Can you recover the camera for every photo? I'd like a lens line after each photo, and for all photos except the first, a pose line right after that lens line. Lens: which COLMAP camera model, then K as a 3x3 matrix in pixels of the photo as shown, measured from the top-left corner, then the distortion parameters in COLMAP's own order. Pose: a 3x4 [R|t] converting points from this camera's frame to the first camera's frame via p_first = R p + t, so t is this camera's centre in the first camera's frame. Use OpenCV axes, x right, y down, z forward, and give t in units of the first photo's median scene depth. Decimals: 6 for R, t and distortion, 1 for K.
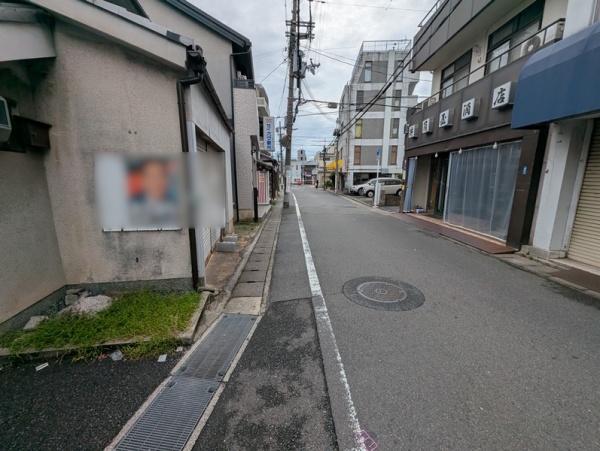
lens RADIAL K [[248.0, 0, 300.5], [0, 248.0, 225.3], [0, 0, 1]] dist [0.003585, -0.002325]
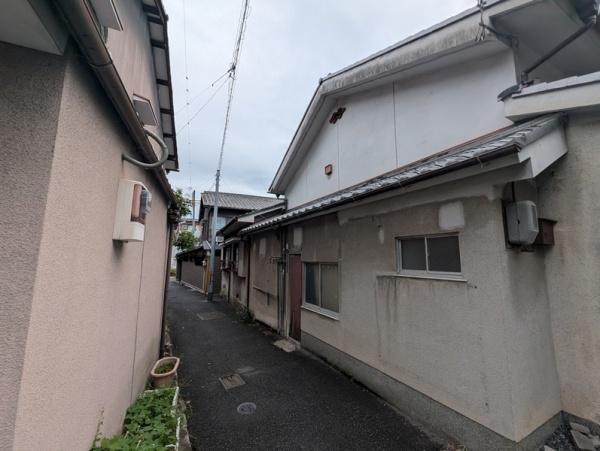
lens RADIAL K [[248.0, 0, 300.4], [0, 248.0, 224.9], [0, 0, 1]] dist [0.003585, -0.002325]
pose [[0.267356, -0.127284, -0.955154, -0.315241], [-0.185793, 0.965828, -0.180712, -0.034616], [0.945517, 0.225776, 0.234571, -0.107488]]
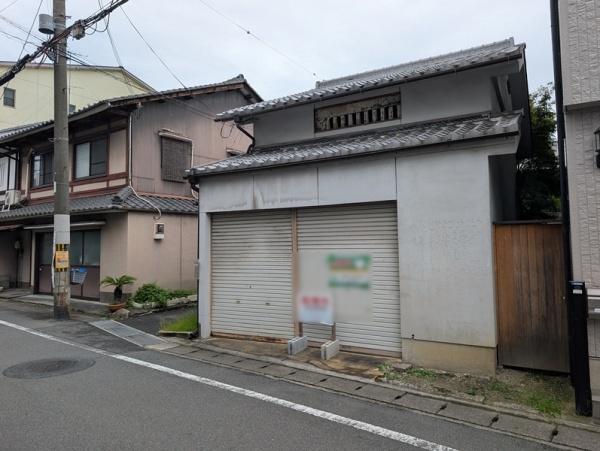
lens RADIAL K [[432.2, 0, 301.2], [0, 432.2, 218.3], [0, 0, 1]] dist [0.019147, -0.017729]
pose [[-0.646748, -0.042433, -0.761522, 1.075865], [-0.132532, 0.989514, 0.057421, -0.570878], [0.751100, 0.138063, -0.645590, 2.923374]]
